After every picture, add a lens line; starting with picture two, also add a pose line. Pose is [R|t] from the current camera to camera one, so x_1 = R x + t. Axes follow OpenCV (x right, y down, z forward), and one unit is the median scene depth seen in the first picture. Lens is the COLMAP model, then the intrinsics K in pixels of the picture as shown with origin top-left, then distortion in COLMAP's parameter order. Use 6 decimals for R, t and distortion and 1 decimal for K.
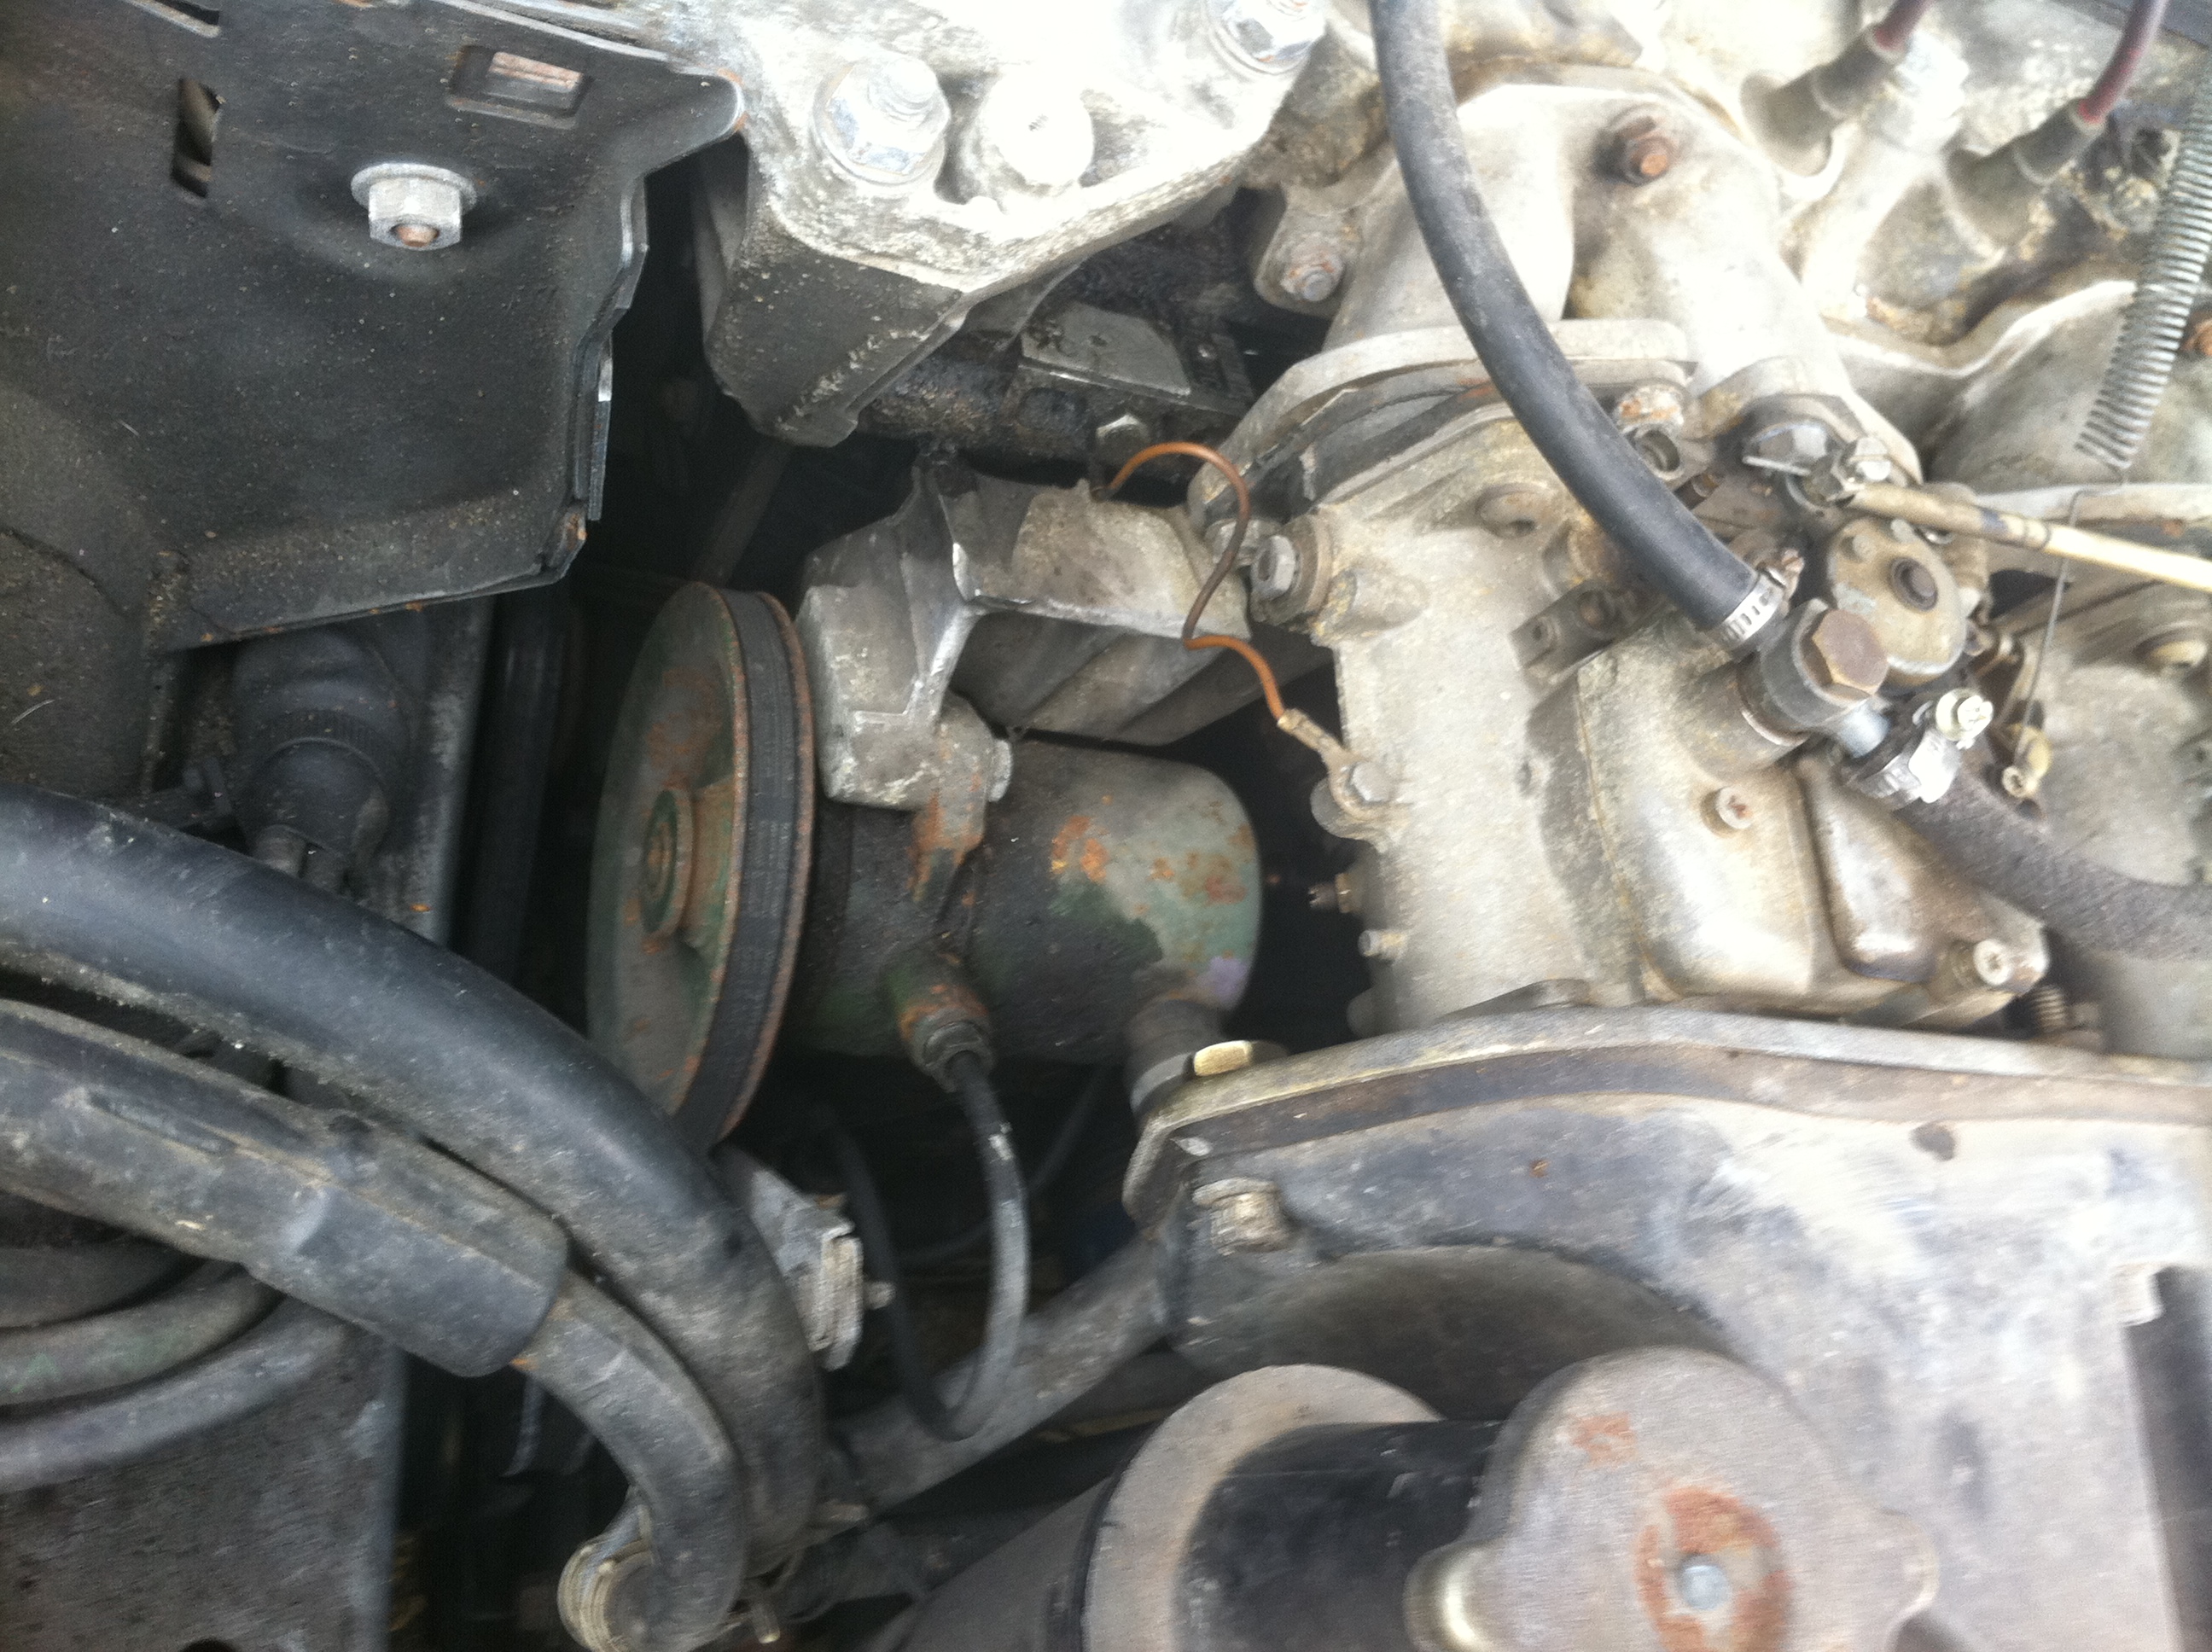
lens RADIAL K [[2061.3, 0, 1106.0], [0, 2061.3, 826.0], [0, 0, 1]] dist [0.005452, -0.174317]
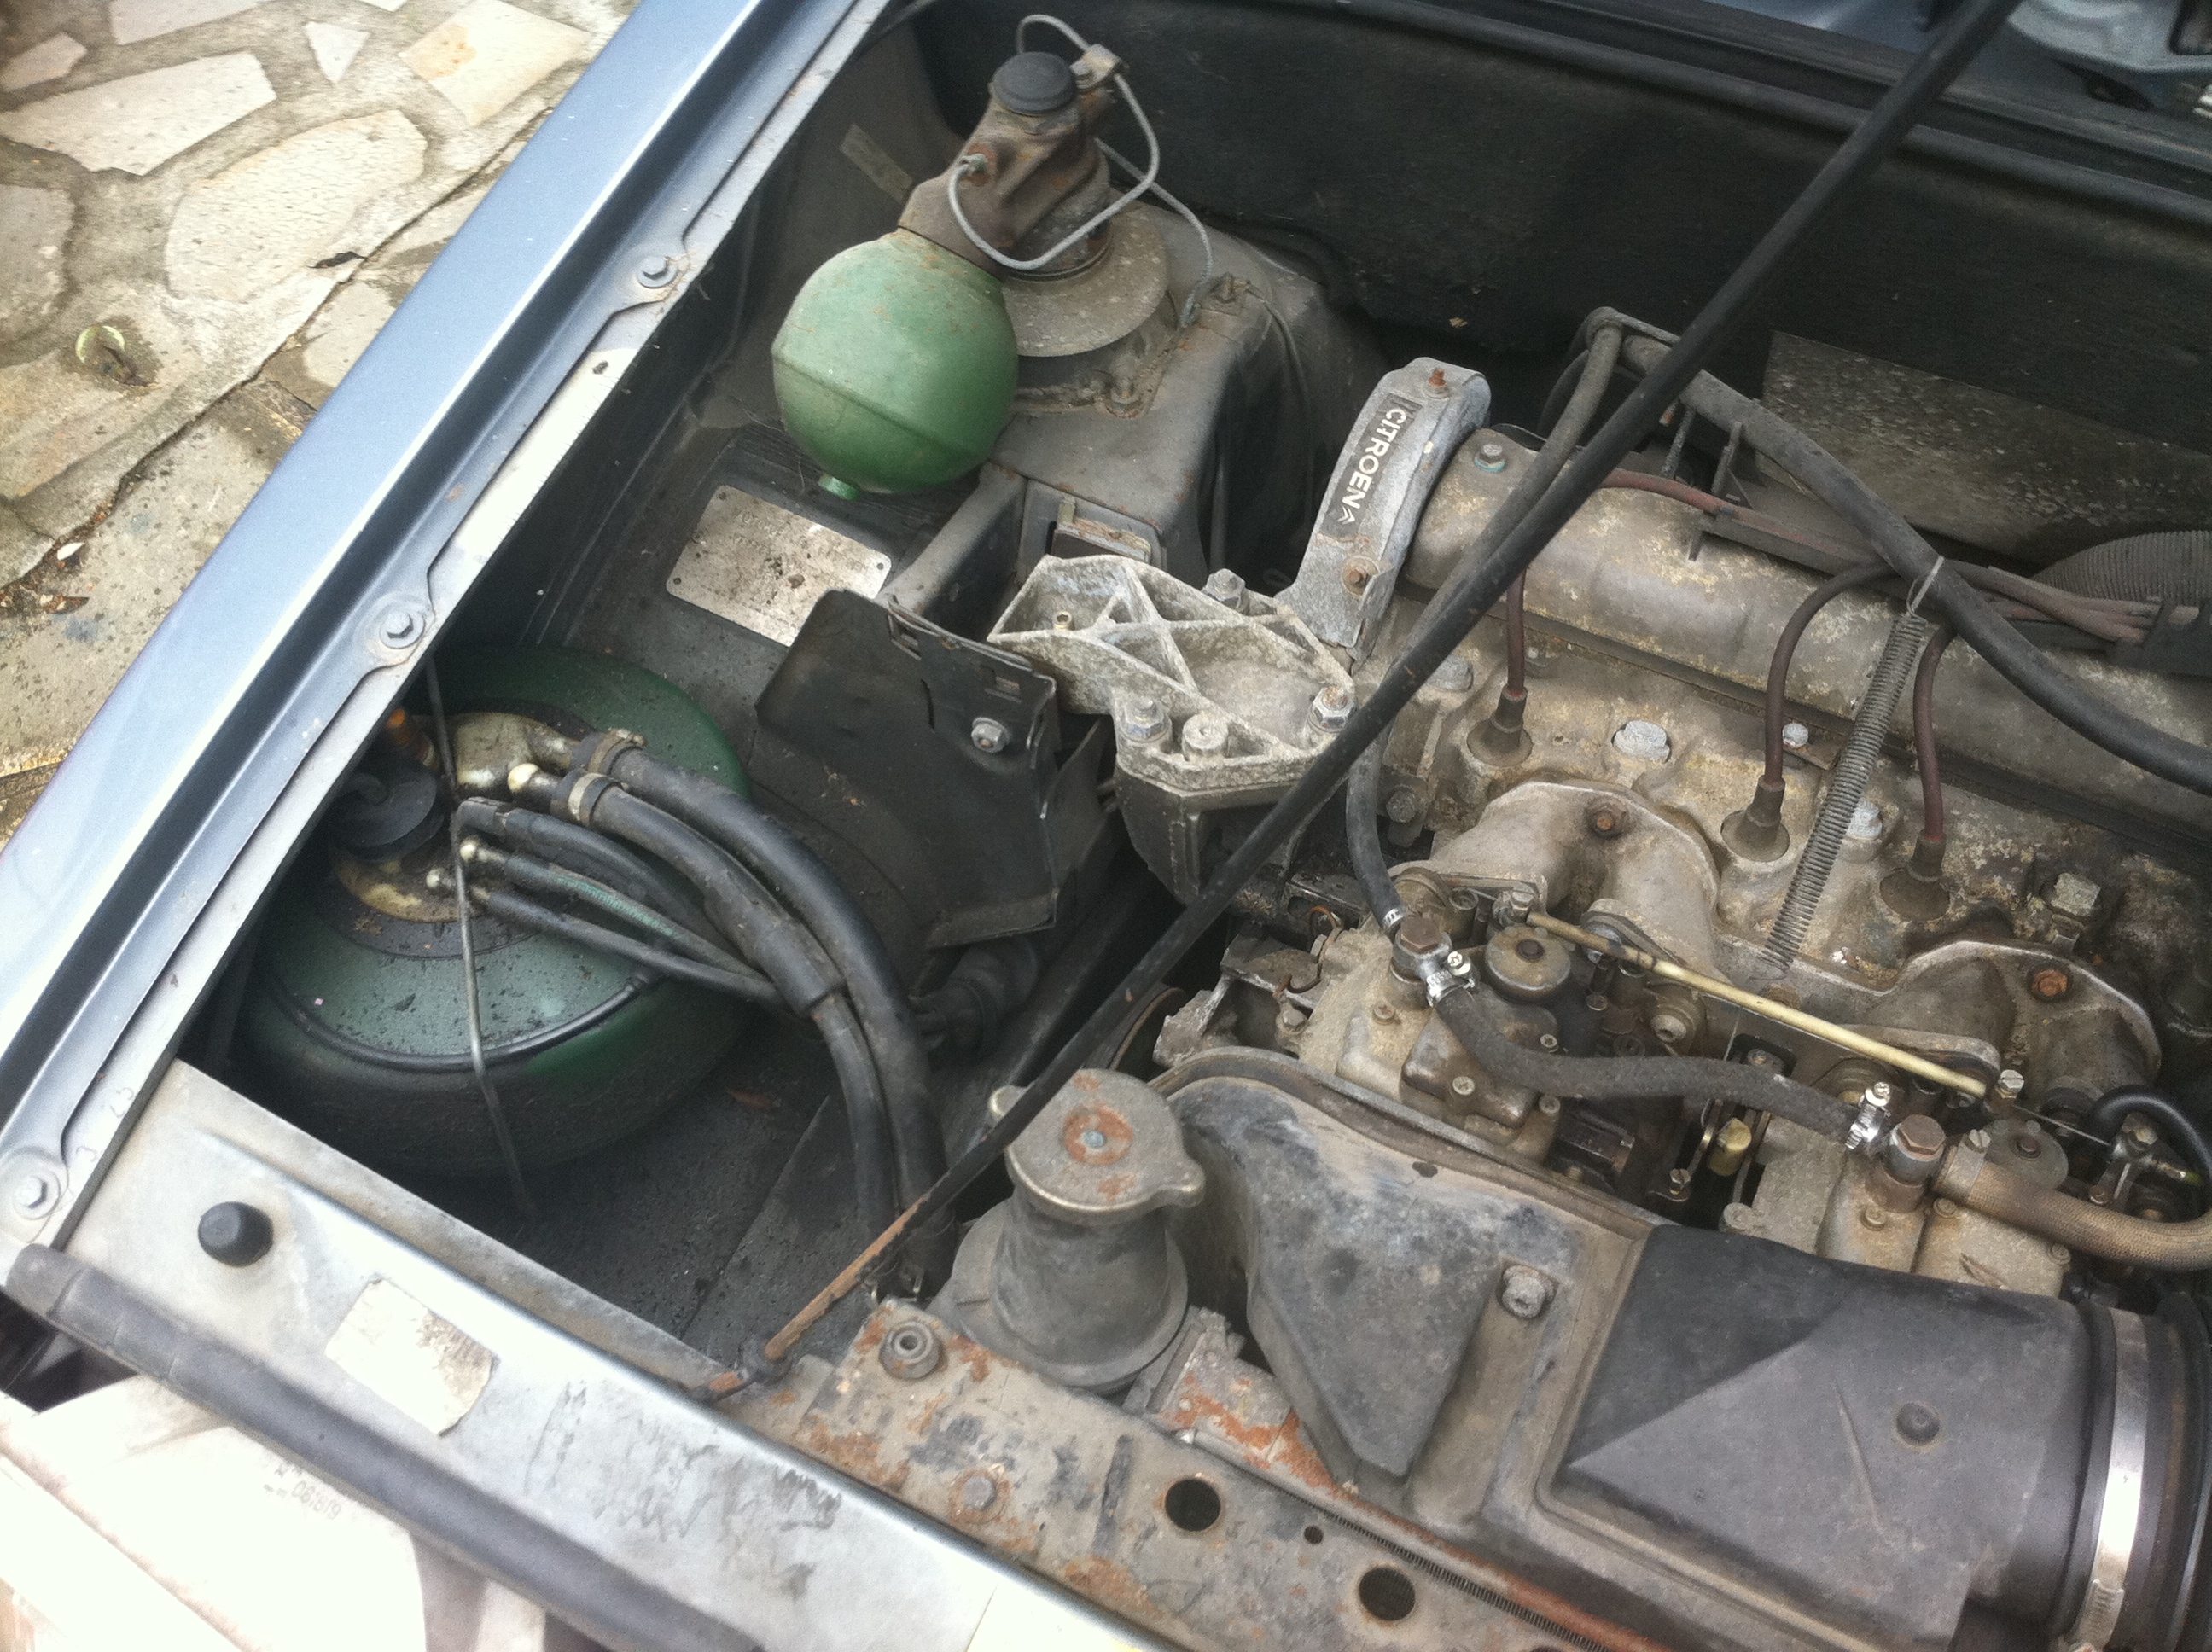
lens RADIAL K [[2061.3, 0, 1106.0], [0, 2061.3, 826.0], [0, 0, 1]] dist [0.005452, -0.174317]
pose [[0.791078, 0.053667, -0.609356, 1.397872], [-0.352048, 0.854583, -0.381771, 0.763435], [0.500257, 0.516534, 0.694936, -0.766538]]
